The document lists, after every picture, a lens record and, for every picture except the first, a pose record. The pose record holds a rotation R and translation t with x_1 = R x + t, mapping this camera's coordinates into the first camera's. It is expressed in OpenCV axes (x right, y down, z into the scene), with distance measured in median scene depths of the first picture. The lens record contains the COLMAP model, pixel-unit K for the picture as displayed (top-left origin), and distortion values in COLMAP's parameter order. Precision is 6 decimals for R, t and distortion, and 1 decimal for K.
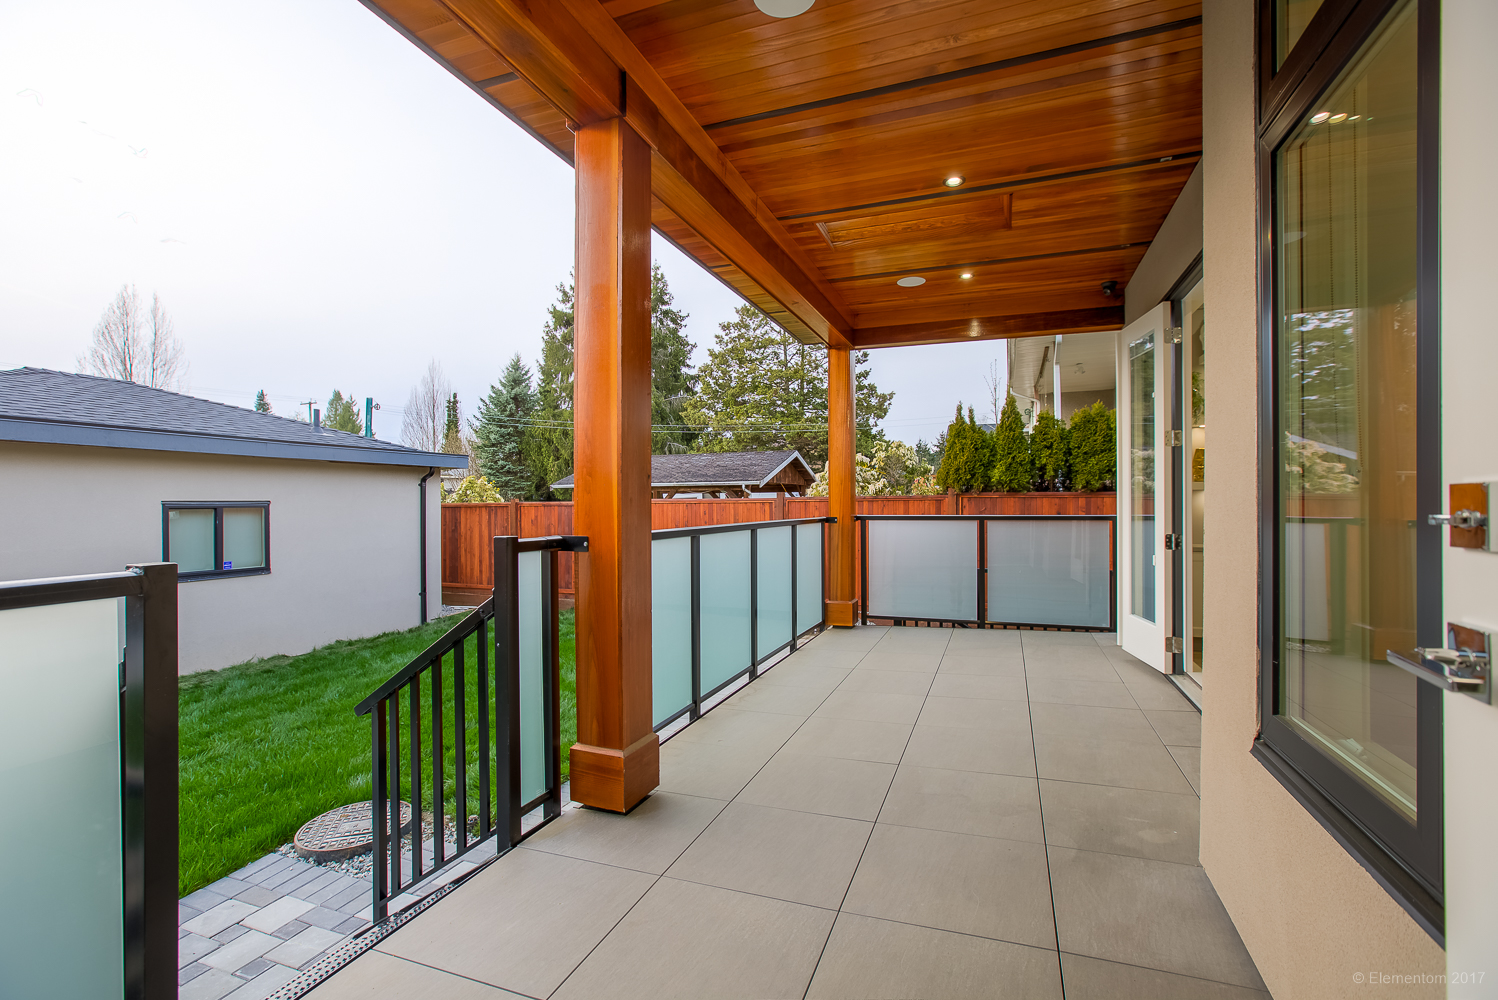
lens RADIAL K [[670.8, 0, 746.6], [0, 670.8, 506.0], [0, 0, 1]] dist [-0.049875, 0.014386]
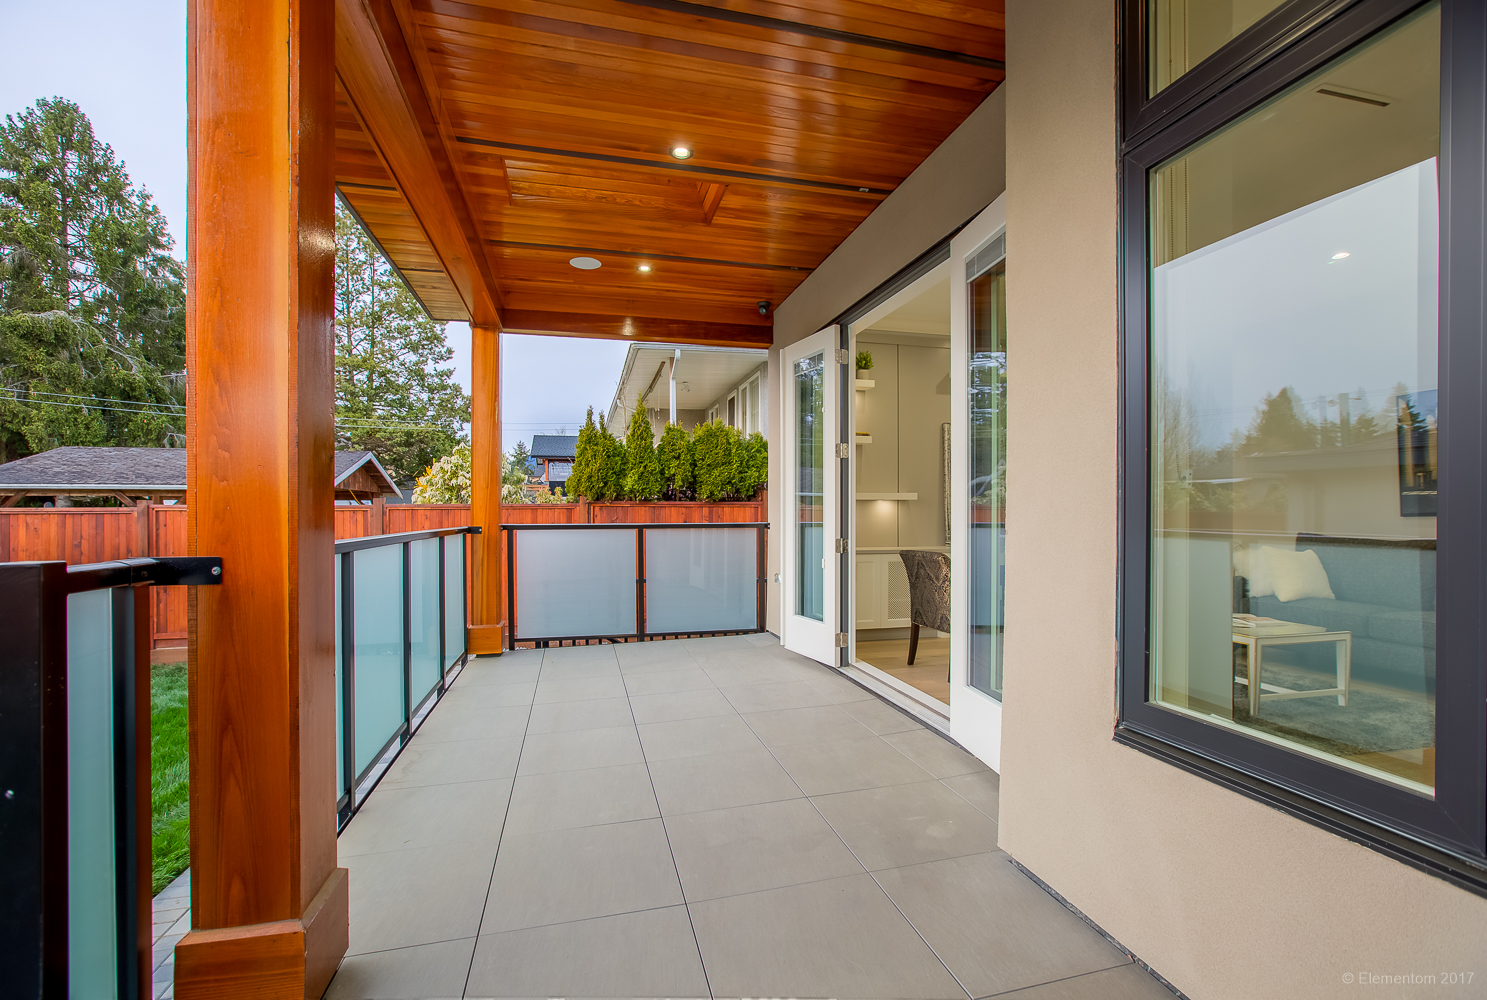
lens RADIAL K [[671.1, 0, 741.9], [0, 671.1, 516.5], [0, 0, 1]] dist [-0.037369, 0.018647]
pose [[0.818925, 0.000651, 0.573900, -0.060953], [0.000050, 0.999999, -0.001207, 0.003751], [-0.573901, 0.001017, 0.818924, 0.090170]]
